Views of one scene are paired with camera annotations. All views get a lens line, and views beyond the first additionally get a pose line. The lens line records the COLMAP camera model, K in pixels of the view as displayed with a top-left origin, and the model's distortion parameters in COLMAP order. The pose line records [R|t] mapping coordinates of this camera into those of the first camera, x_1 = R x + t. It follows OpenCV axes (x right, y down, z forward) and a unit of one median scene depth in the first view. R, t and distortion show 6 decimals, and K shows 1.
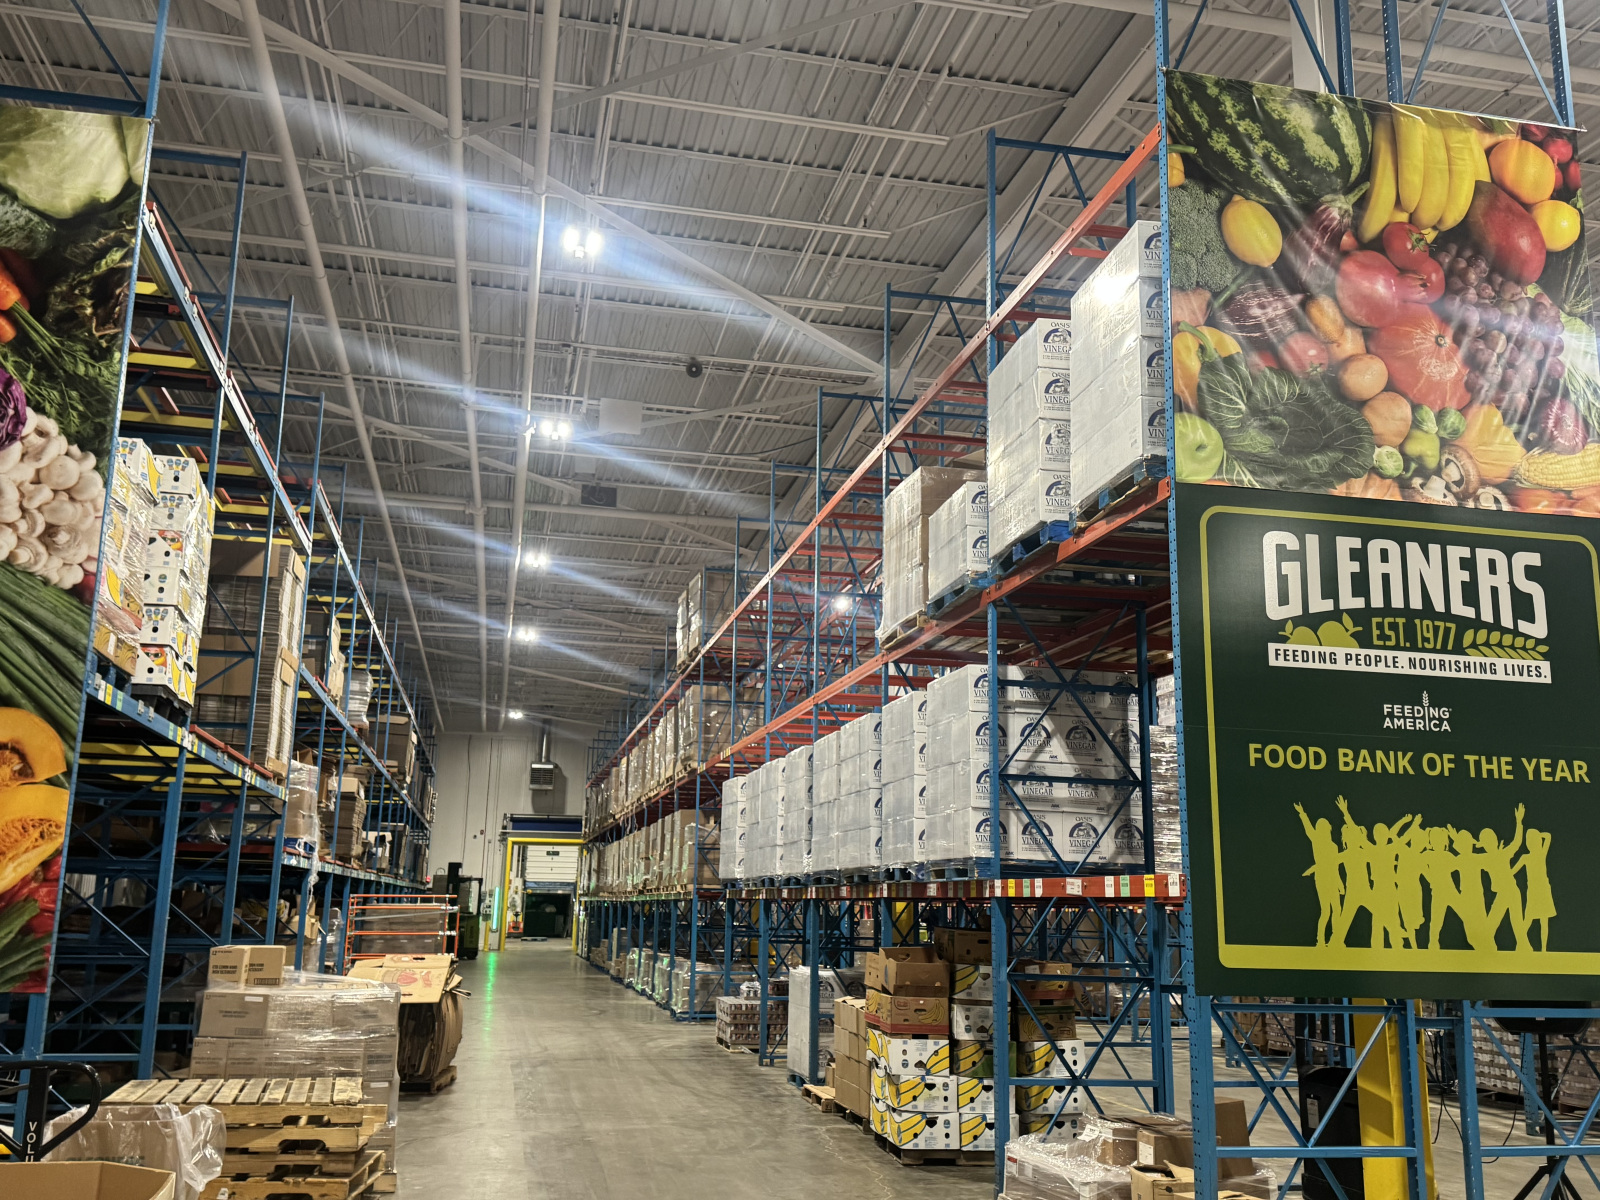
lens RADIAL K [[1382.1, 0, 789.5], [0, 1382.1, 588.7], [0, 0, 1]] dist [0.043013, -0.096890]
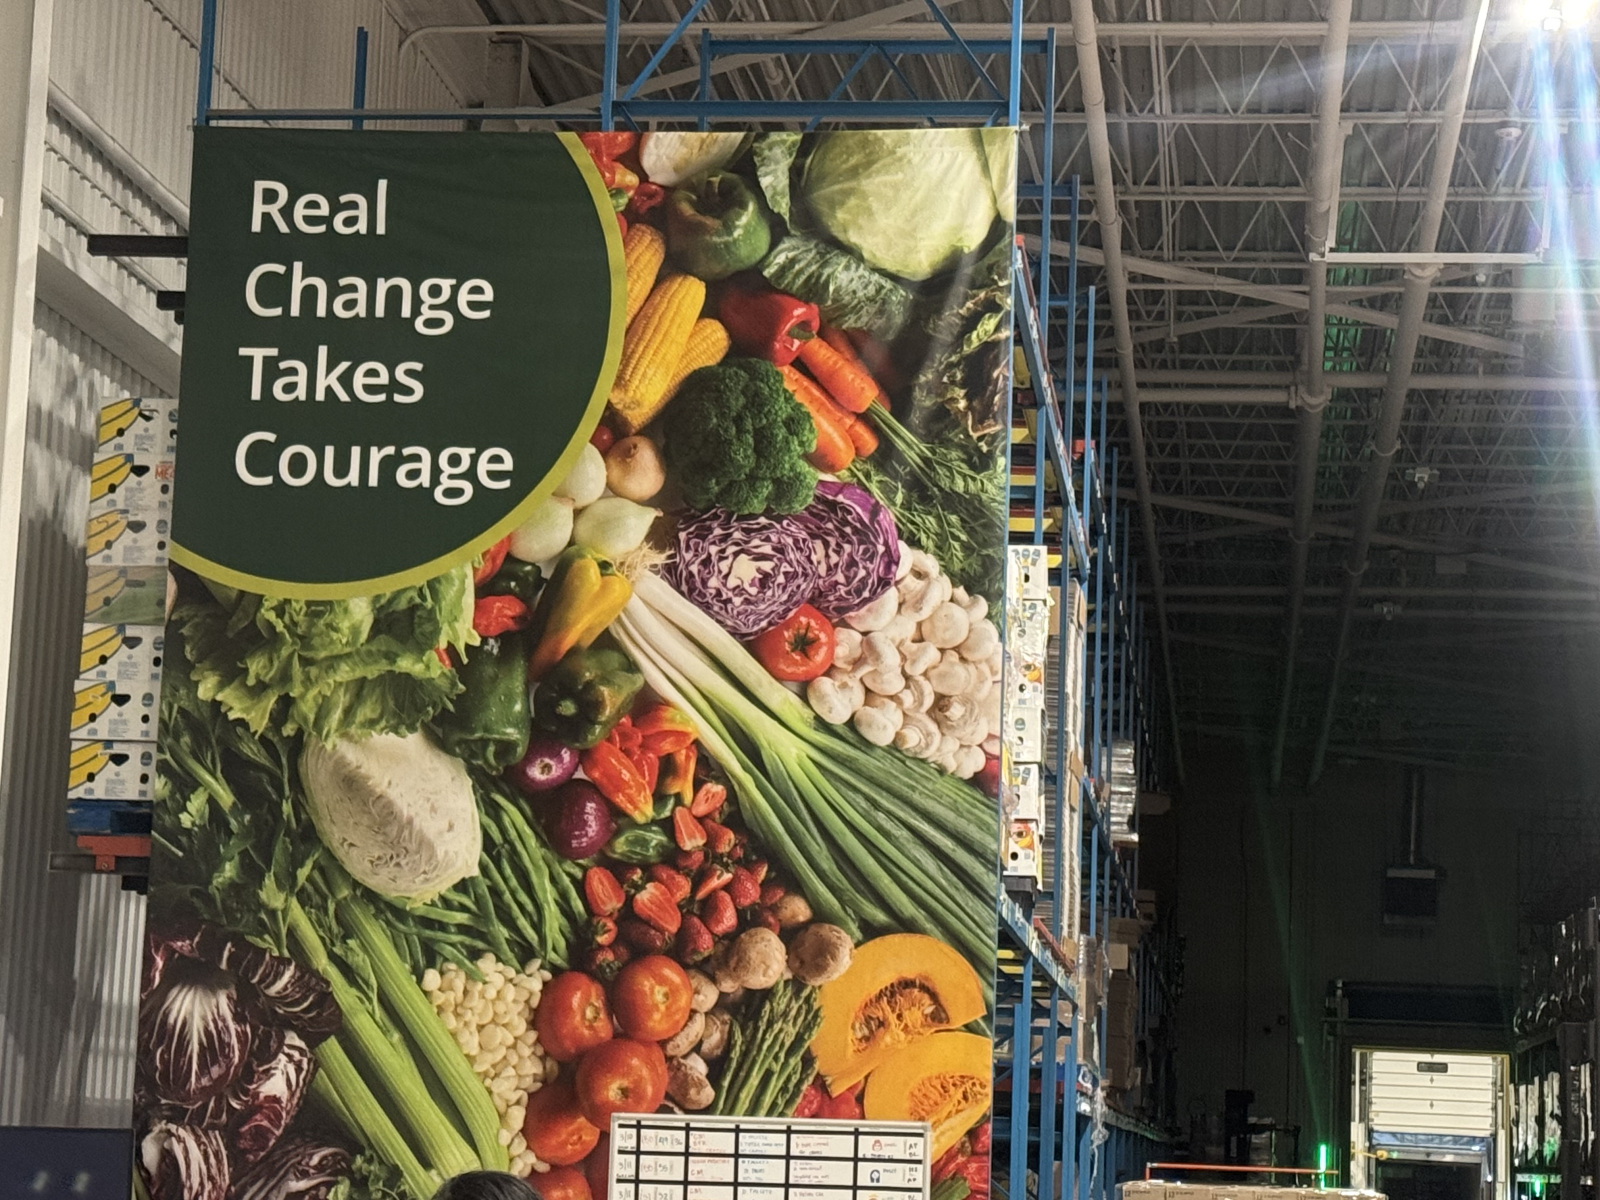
lens RADIAL K [[3591.4, 0, 804.5], [0, 3591.4, 591.7], [0, 0, 1]] dist [0.129787, 0.000000]
pose [[0.947816, -0.029124, -0.317484, 0.031667], [0.048774, 0.997343, 0.054118, -0.212231], [0.315064, -0.066779, 0.946718, -0.899332]]
